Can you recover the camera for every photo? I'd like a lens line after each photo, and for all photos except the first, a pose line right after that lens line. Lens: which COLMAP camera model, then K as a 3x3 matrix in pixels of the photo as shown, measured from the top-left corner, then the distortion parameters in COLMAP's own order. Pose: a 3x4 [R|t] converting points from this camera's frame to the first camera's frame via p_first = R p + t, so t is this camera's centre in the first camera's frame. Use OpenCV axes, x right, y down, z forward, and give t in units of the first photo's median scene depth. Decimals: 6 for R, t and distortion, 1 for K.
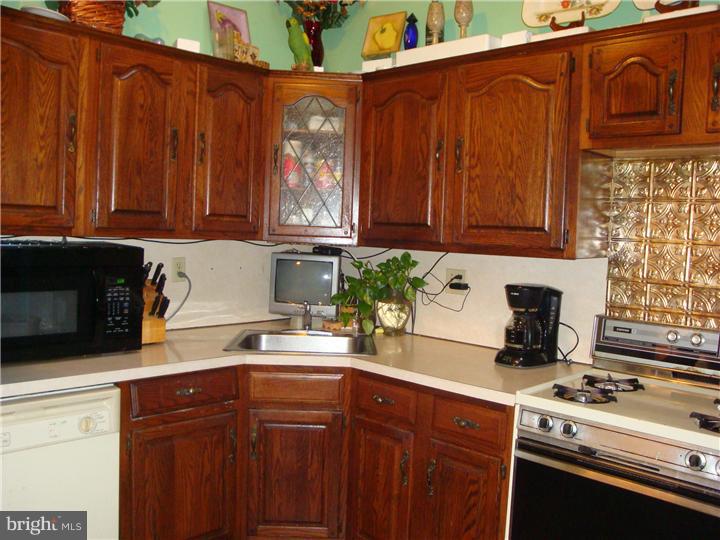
lens RADIAL K [[664.5, 0, 373.2], [0, 664.5, 272.7], [0, 0, 1]] dist [-0.155109, 0.169006]
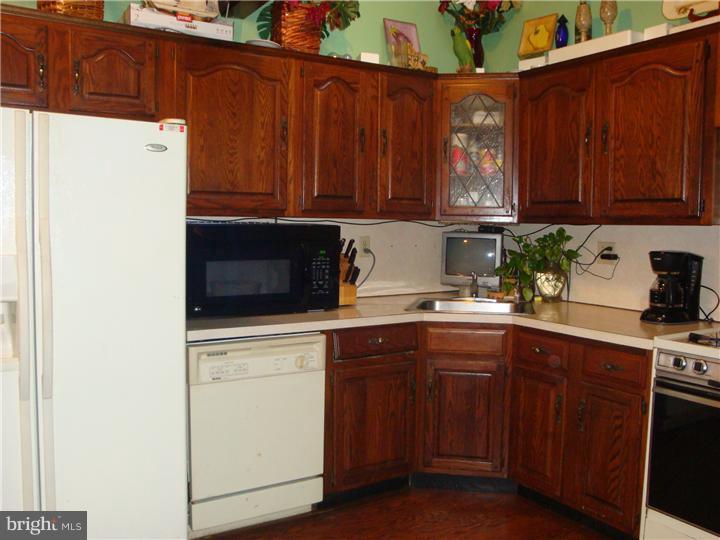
lens RADIAL K [[664.5, 0, 373.2], [0, 664.5, 272.7], [0, 0, 1]] dist [-0.155109, 0.169006]
pose [[0.970503, -0.008568, -0.240938, 0.008980], [0.009823, 0.999944, 0.004008, 0.044950], [0.240890, -0.006257, 0.970532, -0.191630]]
